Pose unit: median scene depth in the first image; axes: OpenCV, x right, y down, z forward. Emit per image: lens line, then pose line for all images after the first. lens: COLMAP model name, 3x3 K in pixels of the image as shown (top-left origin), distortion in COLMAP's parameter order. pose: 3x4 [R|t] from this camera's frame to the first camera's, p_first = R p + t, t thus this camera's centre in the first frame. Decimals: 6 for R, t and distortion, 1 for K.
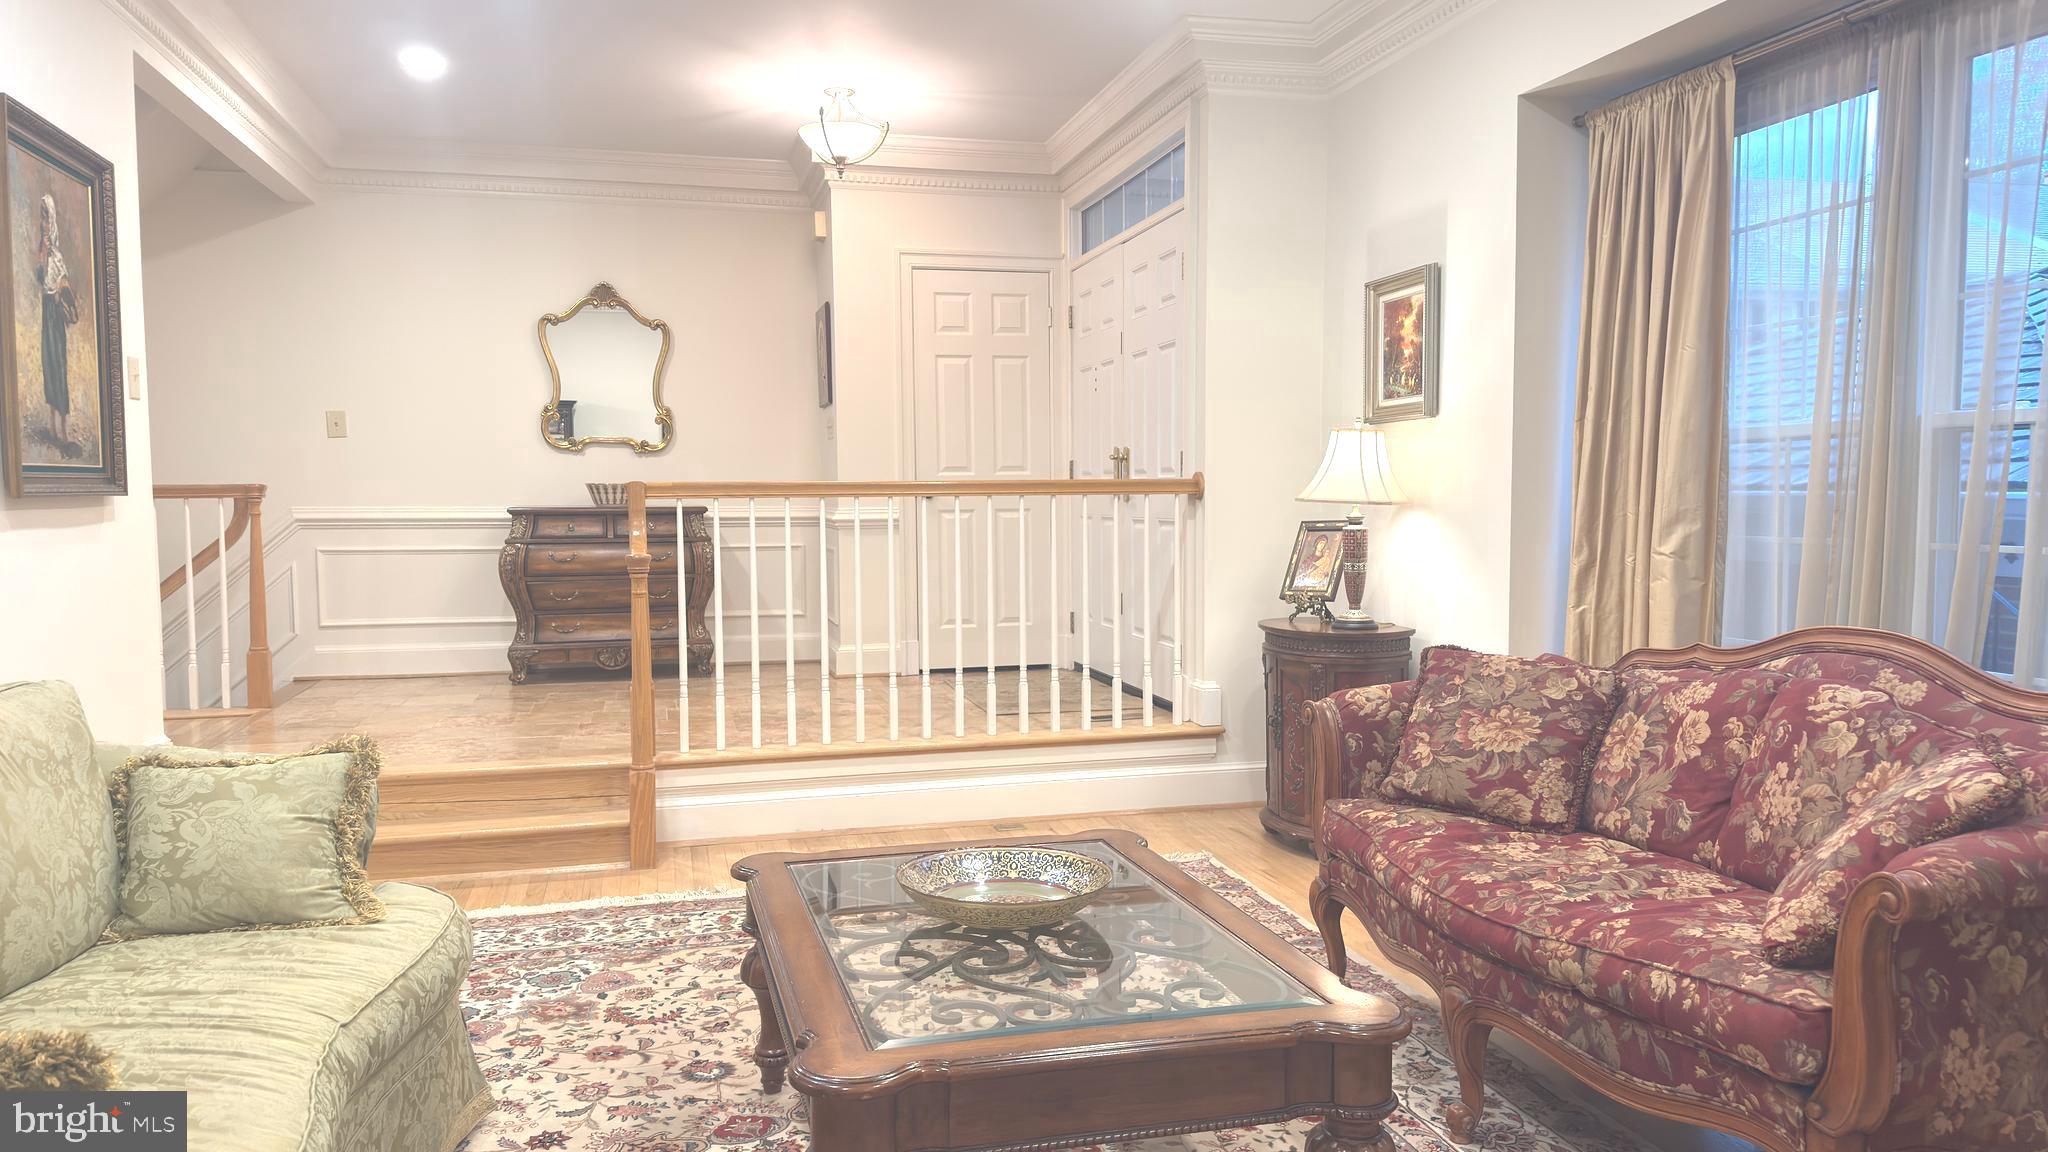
lens RADIAL K [[1433.4, 0, 1024.0], [0, 1433.4, 576.0], [0, 0, 1]] dist [0.083875, -0.090887]
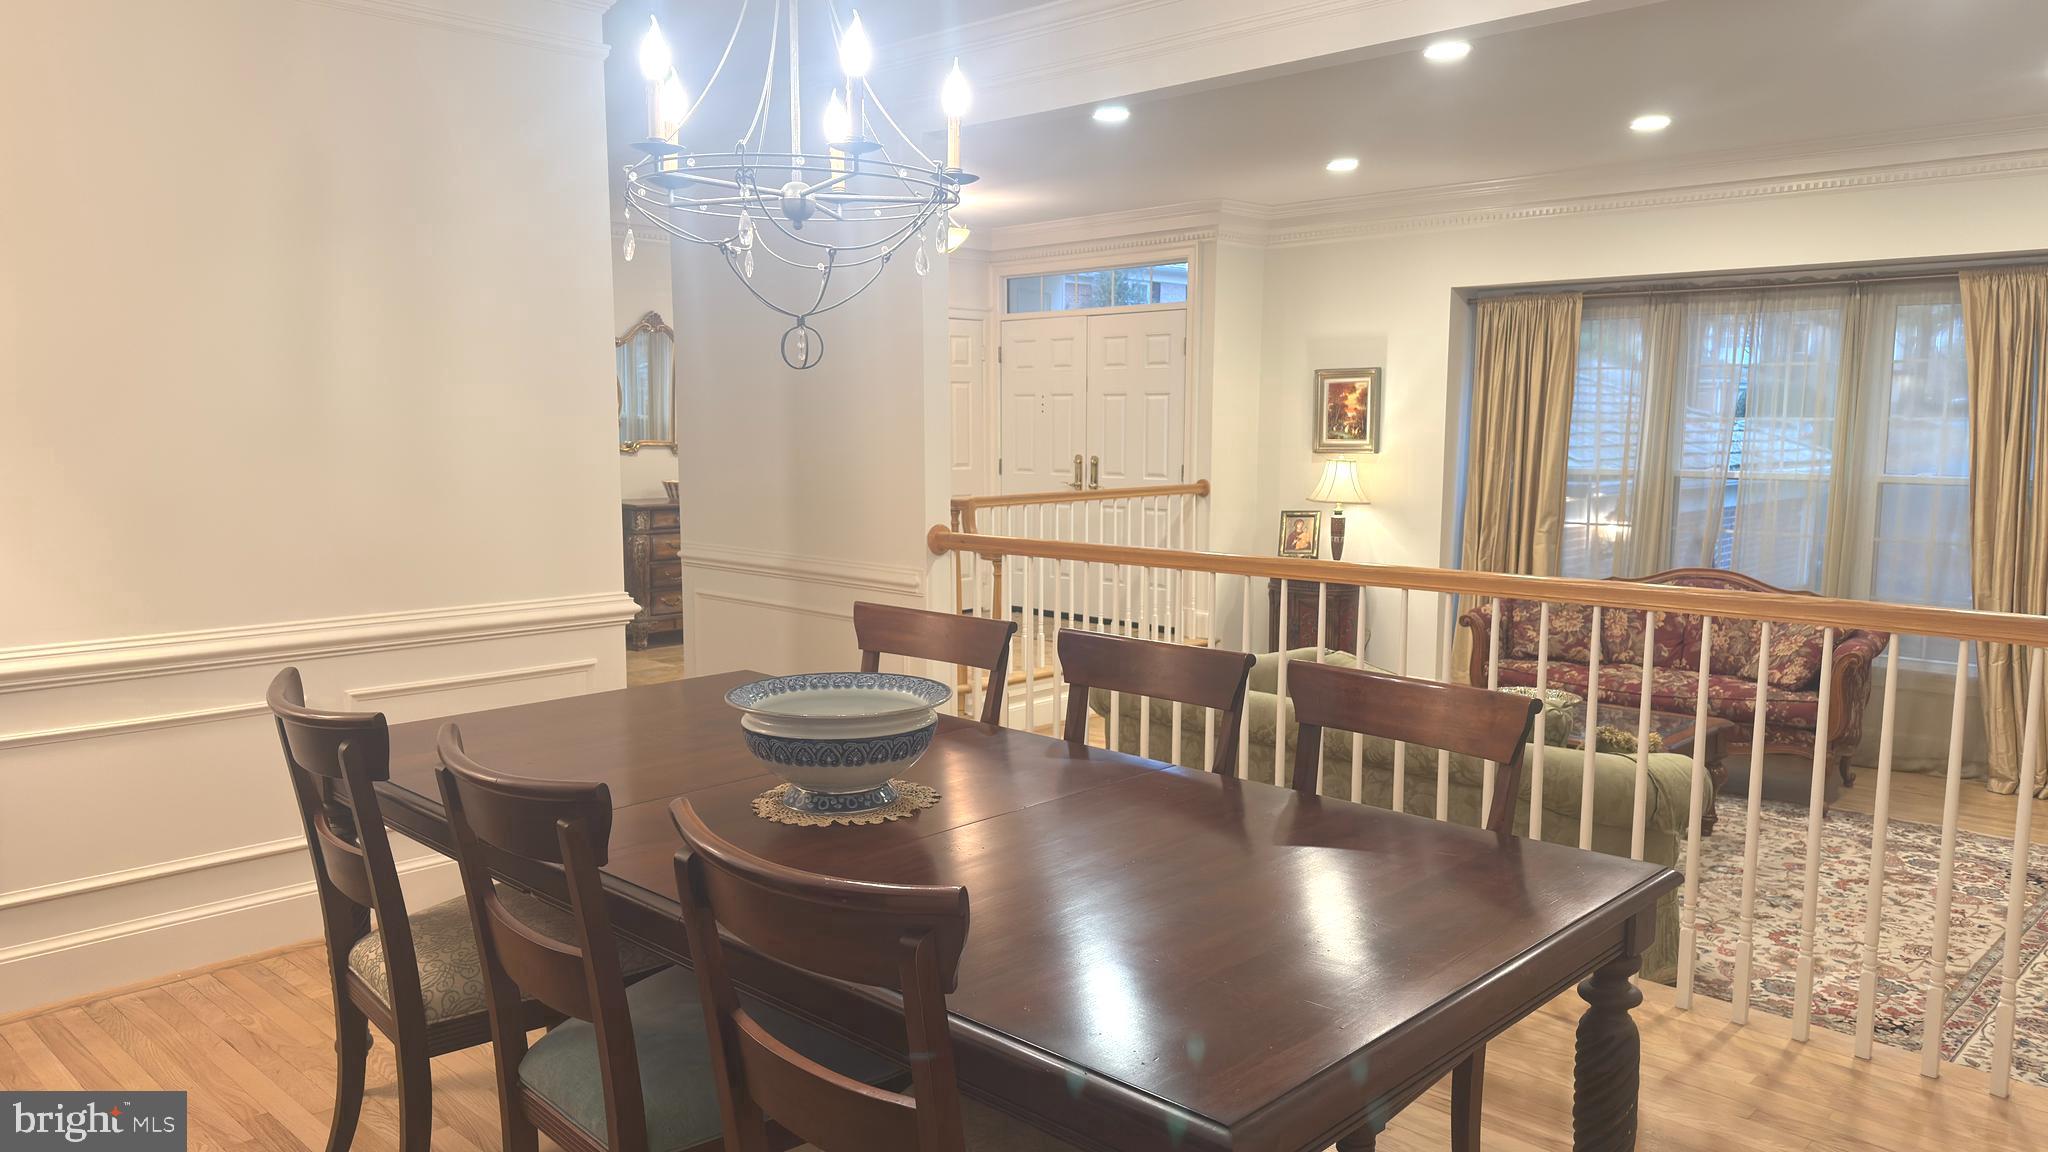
lens RADIAL K [[1433.4, 0, 1024.0], [0, 1433.4, 576.0], [0, 0, 1]] dist [0.083875, -0.090887]
pose [[0.856988, -0.047746, 0.513120, -0.960078], [0.022670, 0.998228, 0.055024, -0.064501], [-0.514838, -0.035522, 0.856551, -0.284886]]
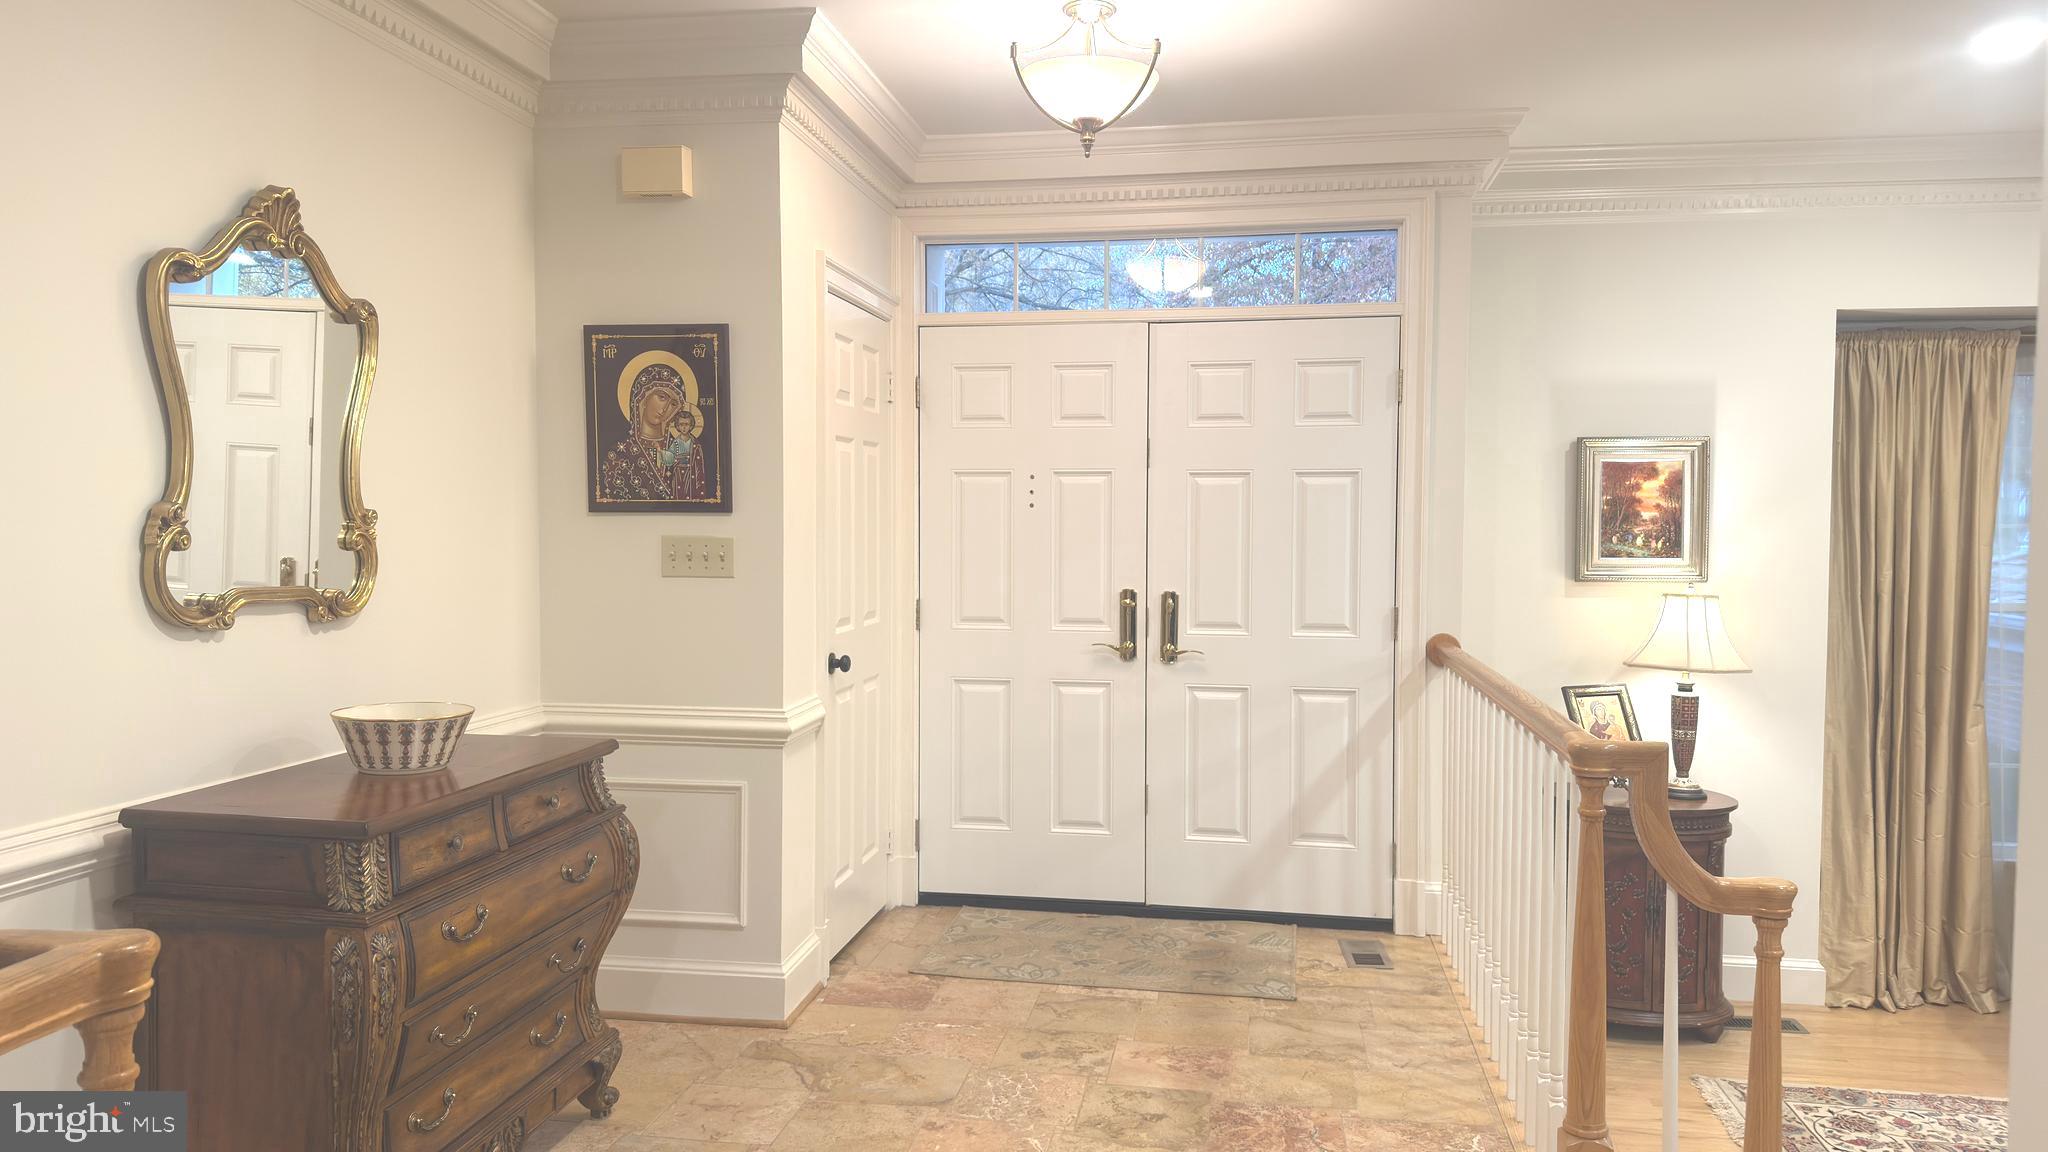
lens RADIAL K [[1433.4, 0, 1024.0], [0, 1433.4, 576.0], [0, 0, 1]] dist [0.083875, -0.090887]
pose [[0.399108, -0.028923, 0.916448, -0.836541], [0.044762, 0.998925, 0.012033, -0.142703], [-0.915811, 0.036220, 0.399973, 0.986549]]
